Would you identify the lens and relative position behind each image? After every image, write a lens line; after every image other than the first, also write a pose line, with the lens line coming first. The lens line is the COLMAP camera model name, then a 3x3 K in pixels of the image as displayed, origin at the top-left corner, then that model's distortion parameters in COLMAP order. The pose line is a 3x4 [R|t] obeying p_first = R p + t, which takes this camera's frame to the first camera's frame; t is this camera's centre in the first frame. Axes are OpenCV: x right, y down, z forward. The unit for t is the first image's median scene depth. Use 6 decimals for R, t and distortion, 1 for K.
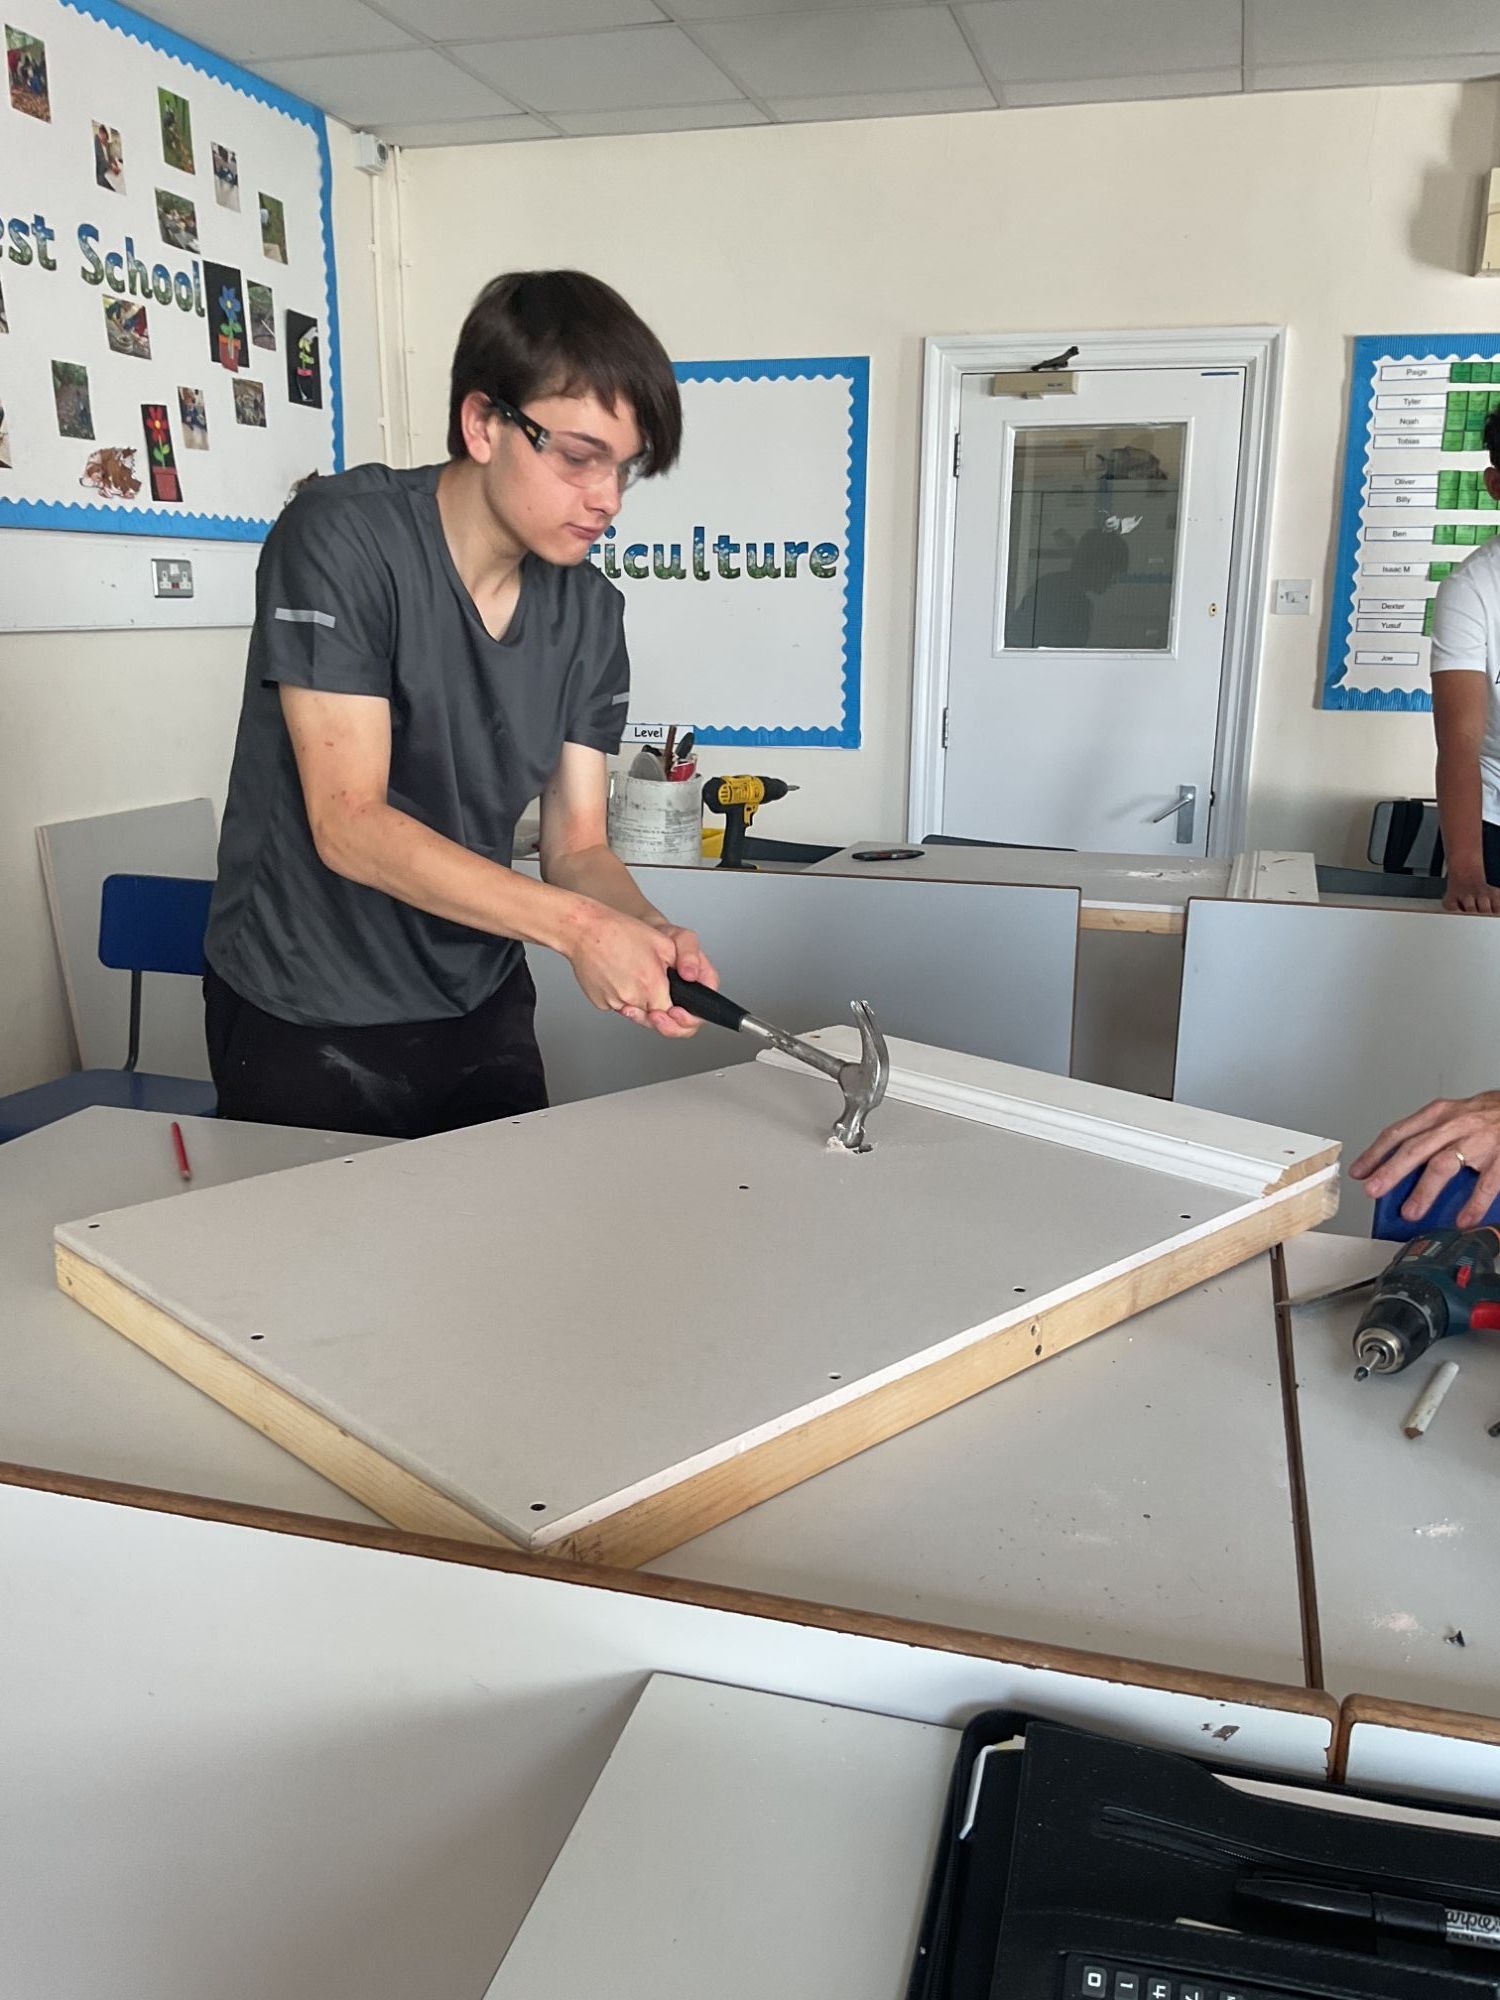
lens RADIAL K [[1630.0, 0, 750.0], [0, 1630.0, 1000.0], [0, 0, 1]] dist [-0.009256, -0.013541]
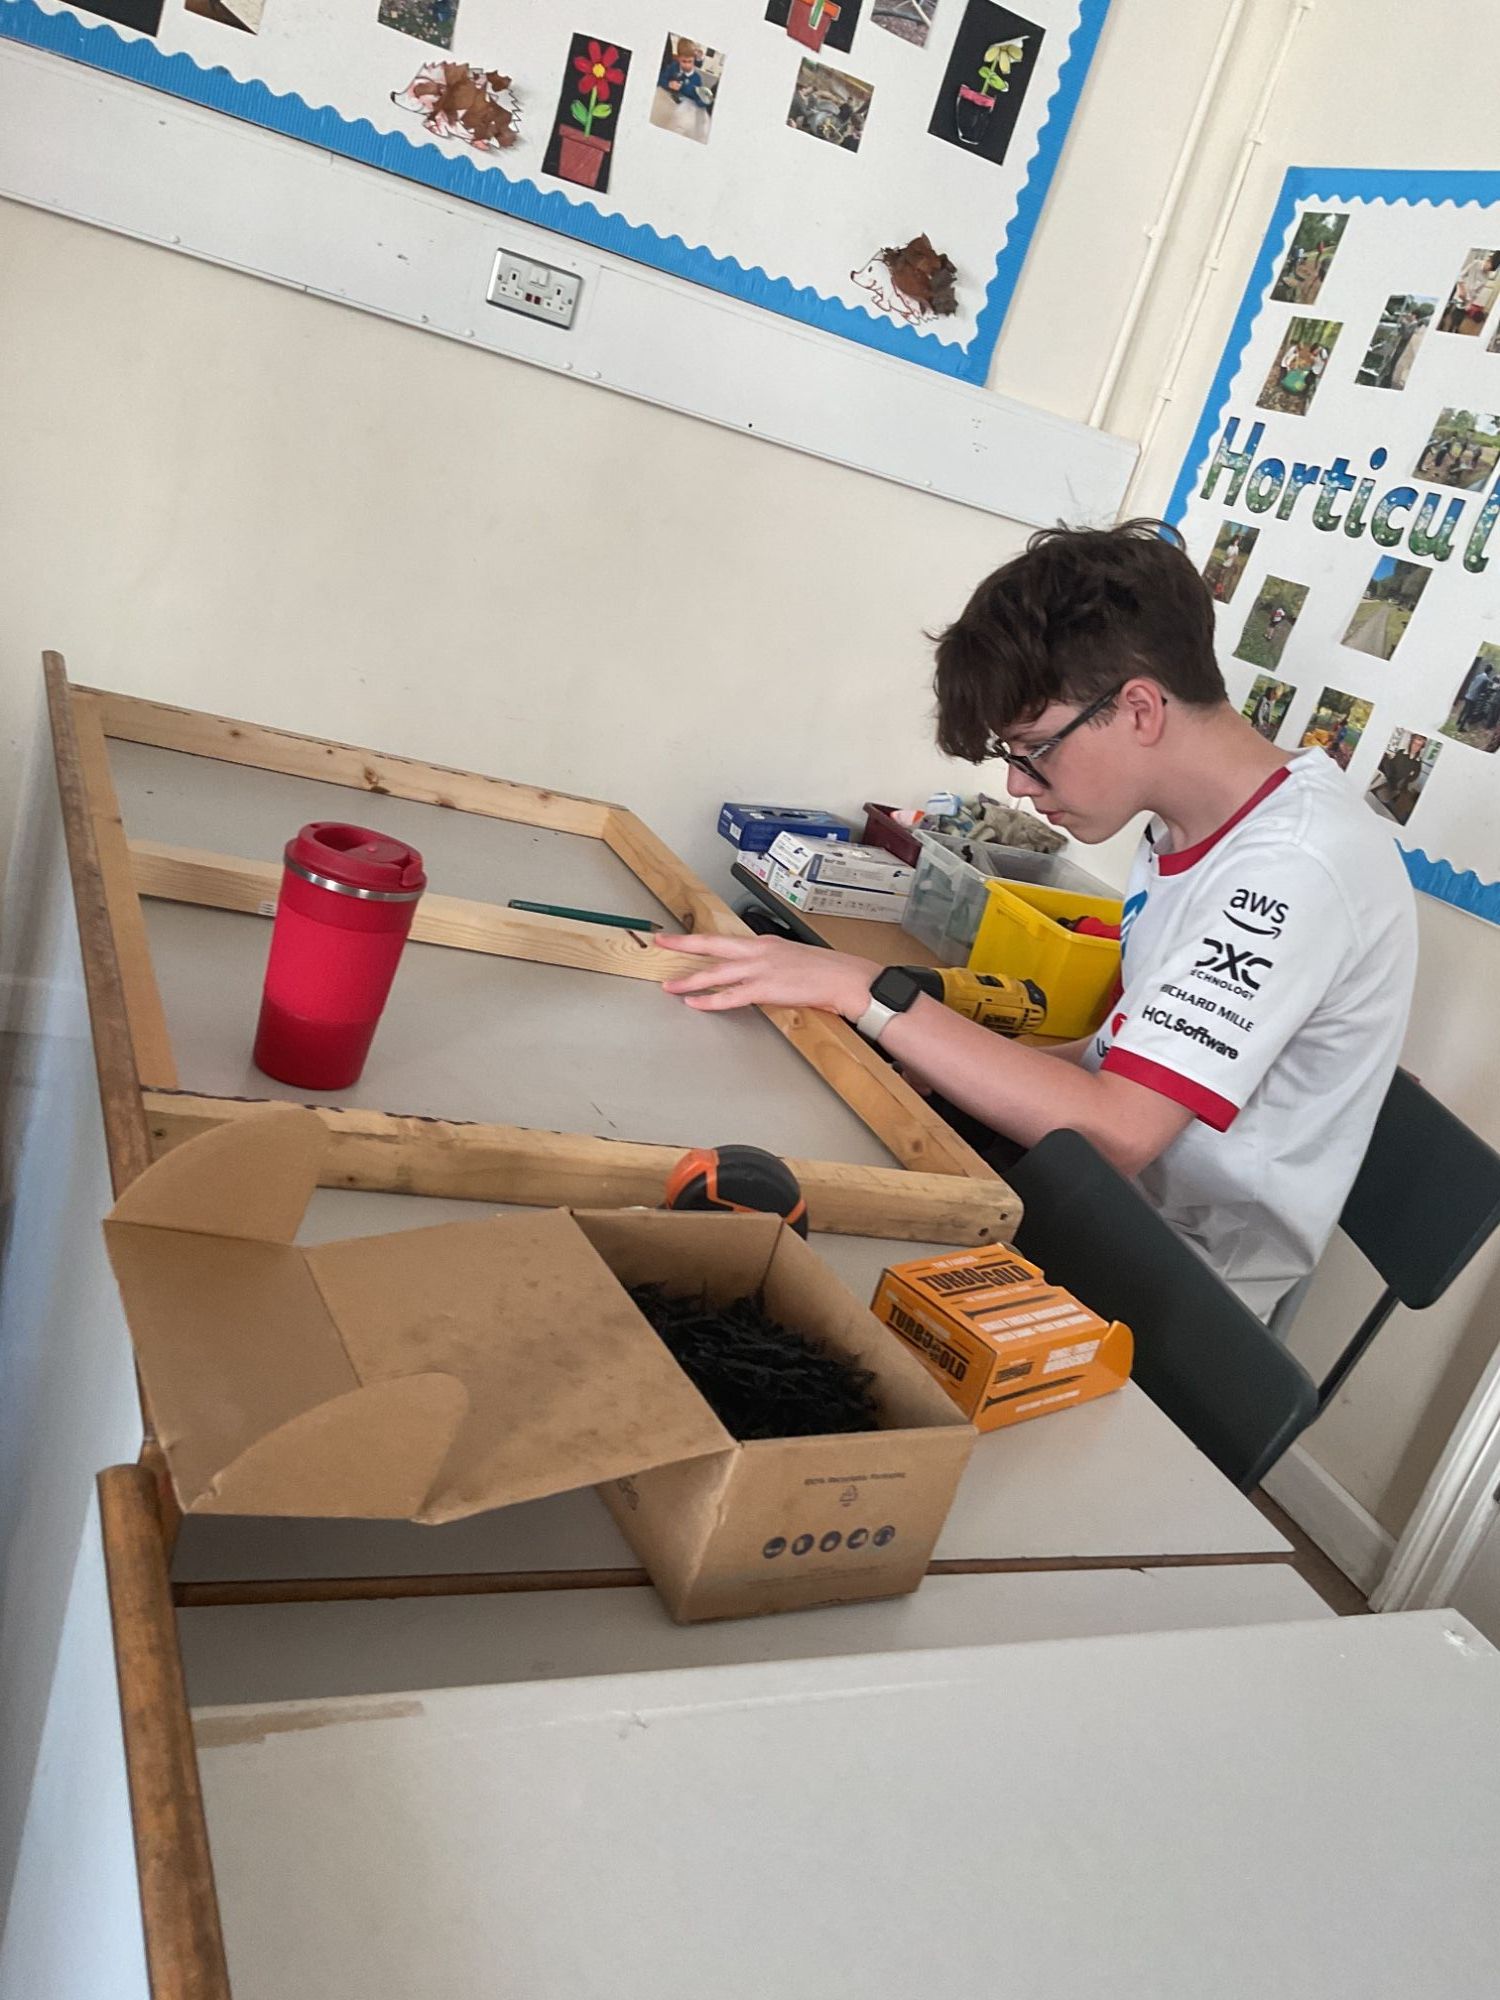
lens RADIAL K [[1630.0, 0, 750.0], [0, 1630.0, 1000.0], [0, 0, 1]] dist [-0.009256, -0.013541]
pose [[0.616108, 0.414644, -0.669687, 0.292923], [-0.449835, 0.883157, 0.132970, -0.119771], [0.646575, 0.219325, 0.730642, 0.597820]]
